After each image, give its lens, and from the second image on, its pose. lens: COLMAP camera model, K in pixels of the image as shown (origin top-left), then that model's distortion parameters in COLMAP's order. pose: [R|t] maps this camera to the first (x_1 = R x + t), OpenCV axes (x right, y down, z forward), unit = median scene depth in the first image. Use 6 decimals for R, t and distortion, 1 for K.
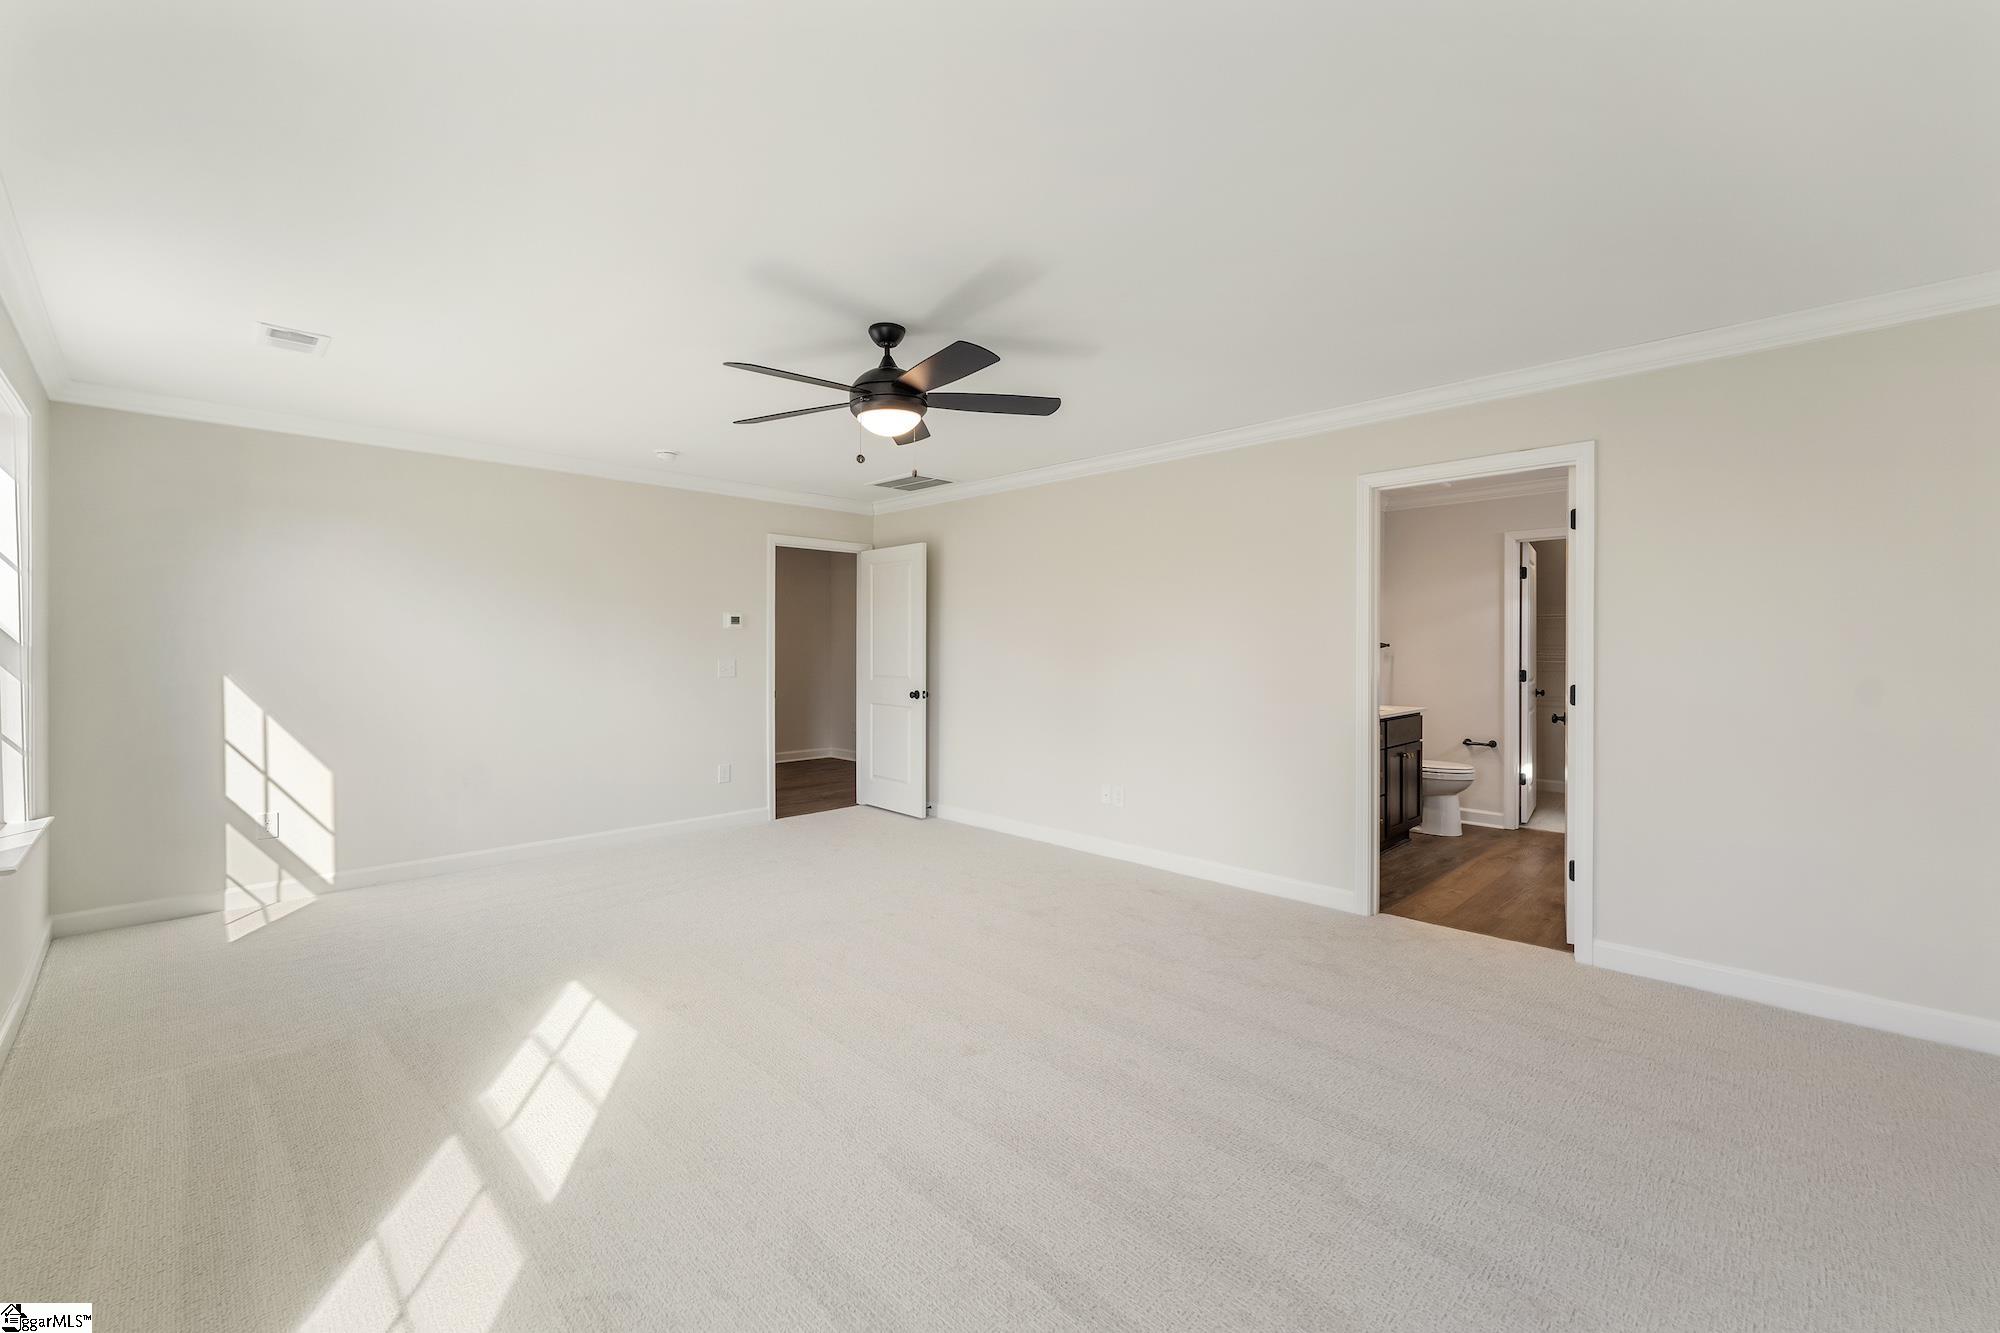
lens RADIAL K [[804.6, 0, 994.5], [0, 804.6, 652.3], [0, 0, 1]] dist [0.007560, -0.000058]
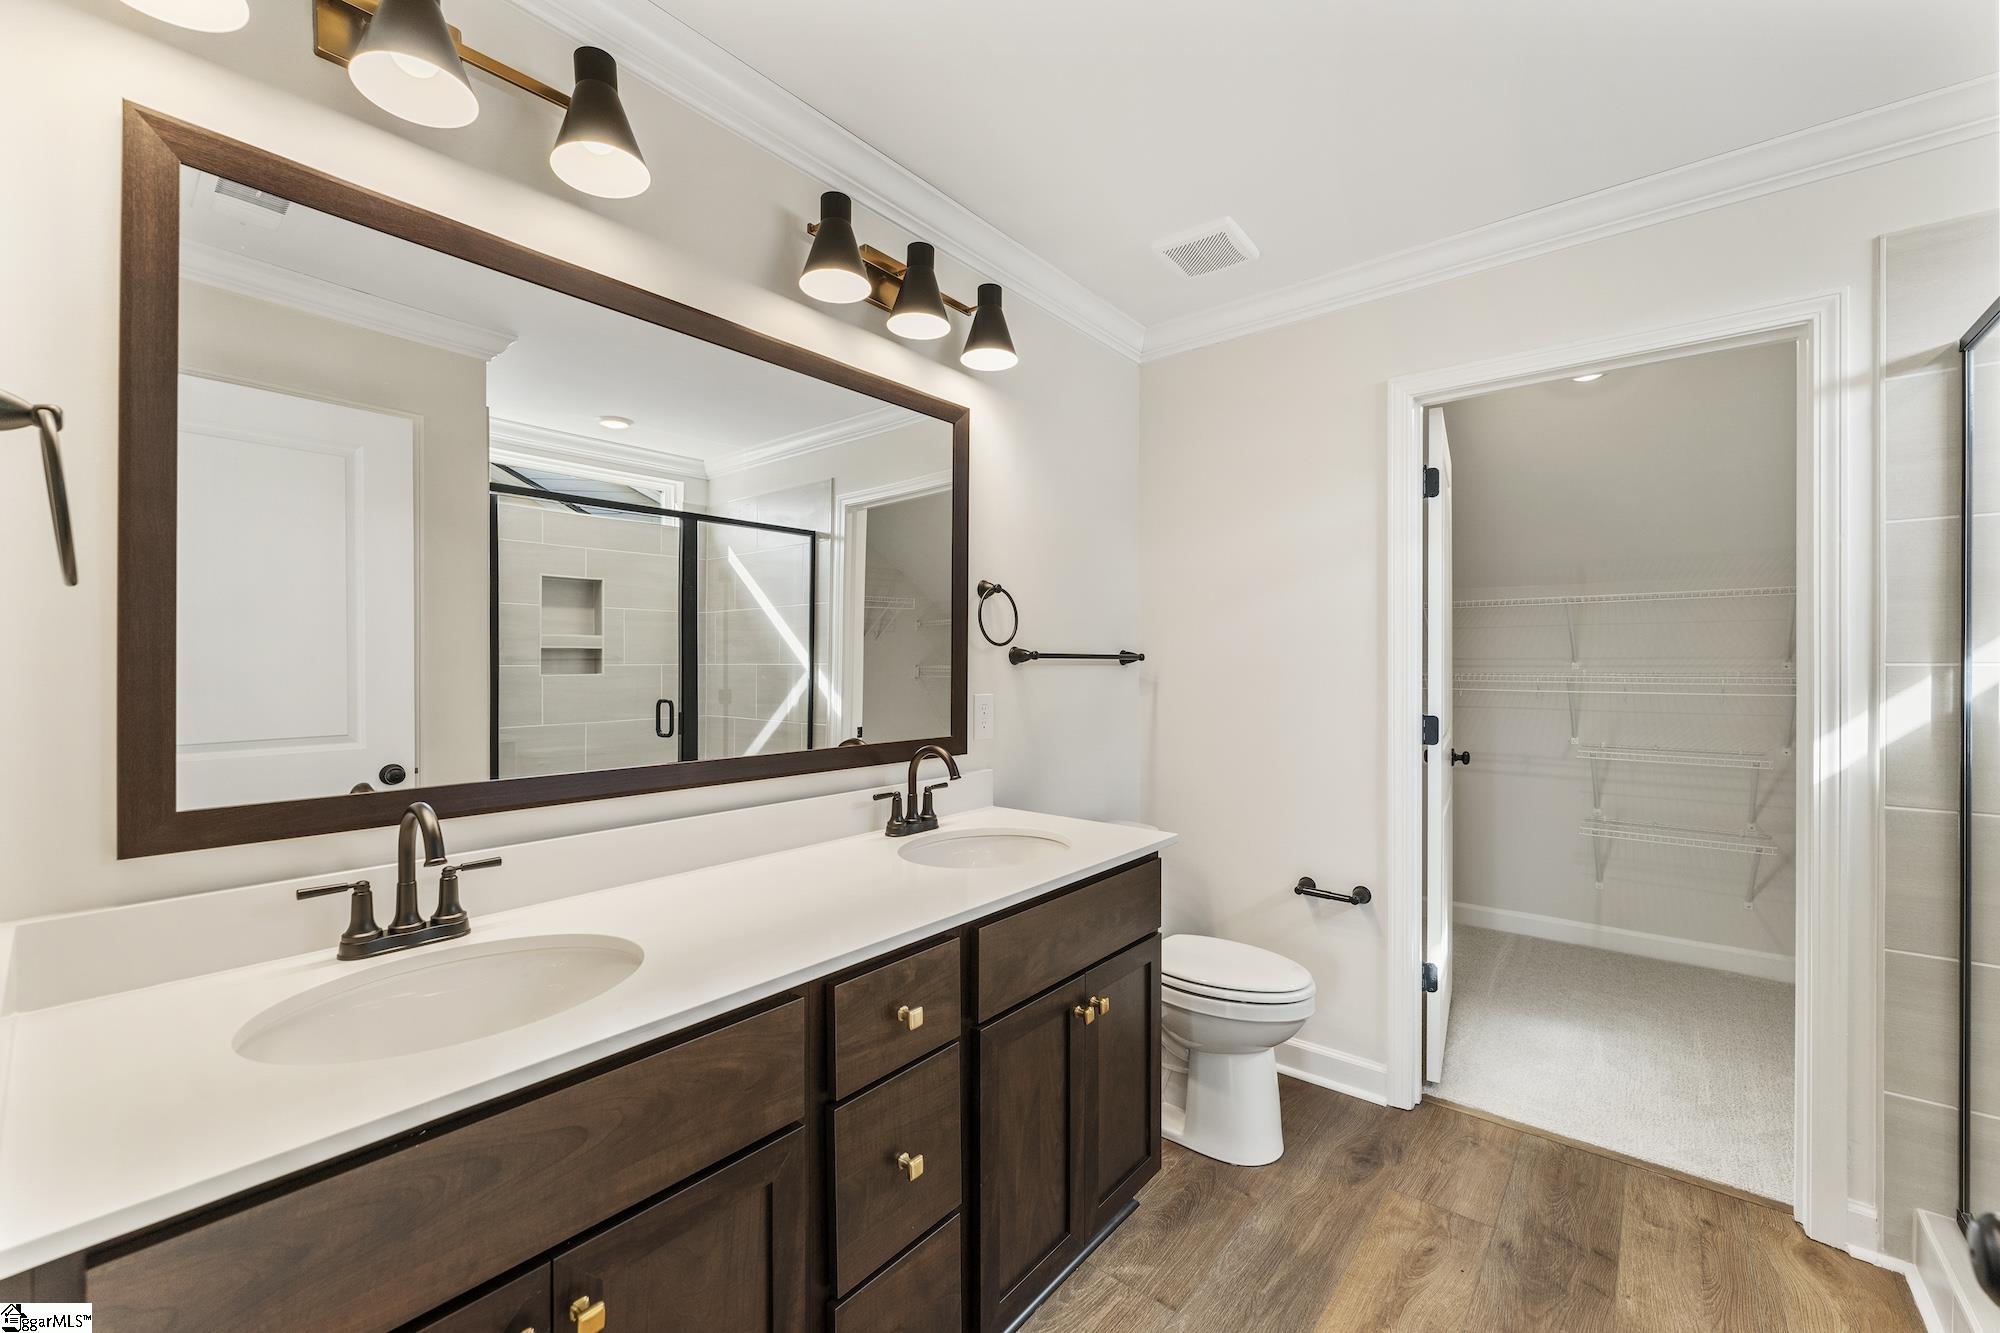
lens RADIAL K [[804.6, 0, 1004.8], [0, 804.6, 668.0], [0, 0, 1]] dist [0.007560, -0.000058]
pose [[0.993565, 0.000131, 0.113263, 0.390083], [-0.000019, 1.000000, -0.000995, -0.001995], [-0.113263, 0.000987, 0.993565, 0.612413]]
